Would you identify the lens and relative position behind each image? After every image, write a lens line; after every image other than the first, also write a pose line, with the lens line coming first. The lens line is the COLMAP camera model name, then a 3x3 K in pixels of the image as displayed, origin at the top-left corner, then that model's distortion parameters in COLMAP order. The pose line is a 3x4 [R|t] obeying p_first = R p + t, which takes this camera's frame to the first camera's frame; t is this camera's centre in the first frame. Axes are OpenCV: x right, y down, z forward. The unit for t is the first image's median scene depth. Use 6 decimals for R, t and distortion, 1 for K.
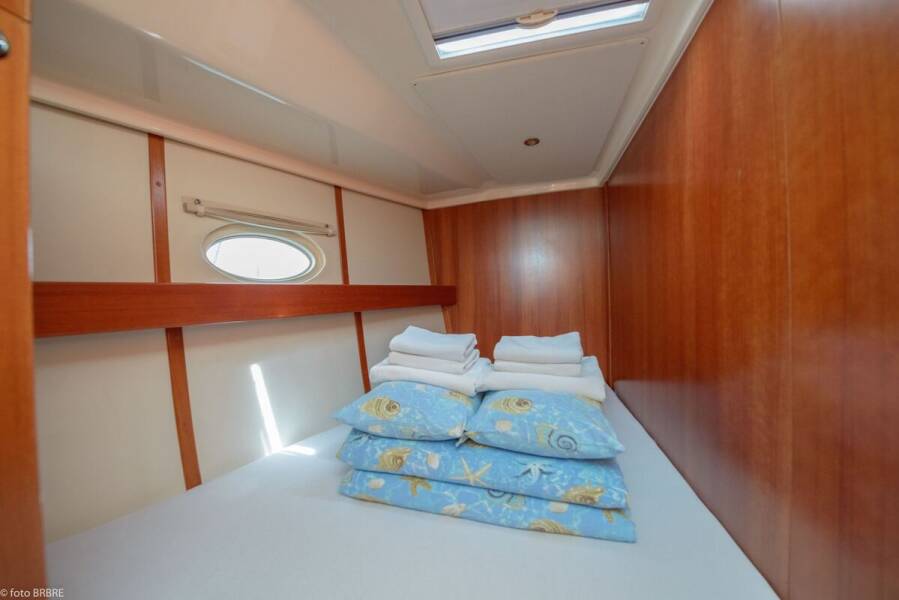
lens RADIAL K [[376.6, 0, 451.4], [0, 376.6, 296.6], [0, 0, 1]] dist [-0.017941, -0.000203]
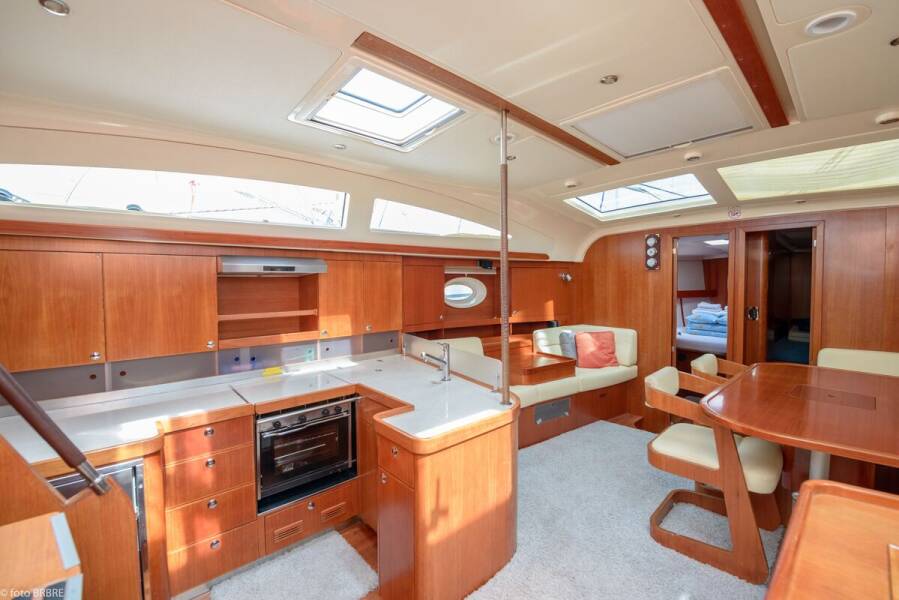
lens RADIAL K [[376.6, 0, 451.4], [0, 376.6, 296.6], [0, 0, 1]] dist [-0.017941, -0.000203]
pose [[0.802983, 0.044203, -0.594361, 0.121412], [-0.037617, 0.999016, 0.023476, 0.027471], [0.594814, 0.003507, 0.803856, -4.327289]]
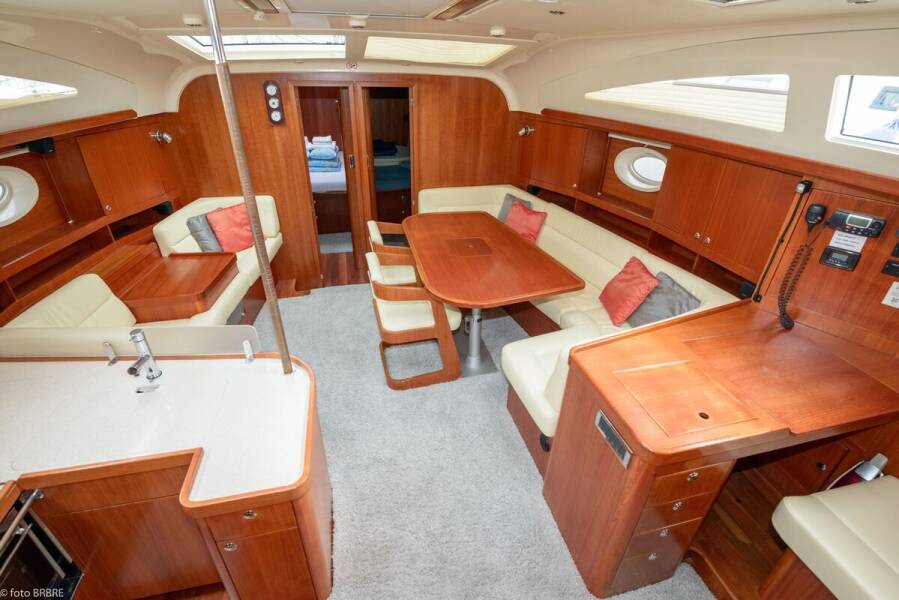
lens RADIAL K [[410.8, 0, 451.8], [0, 410.8, 295.1], [0, 0, 1]] dist [-0.019242, -0.000128]
pose [[0.902301, -0.169874, 0.396227, -0.608881], [-0.028325, 0.893746, 0.447678, -0.421714], [-0.430175, -0.415163, 0.801616, -4.264116]]
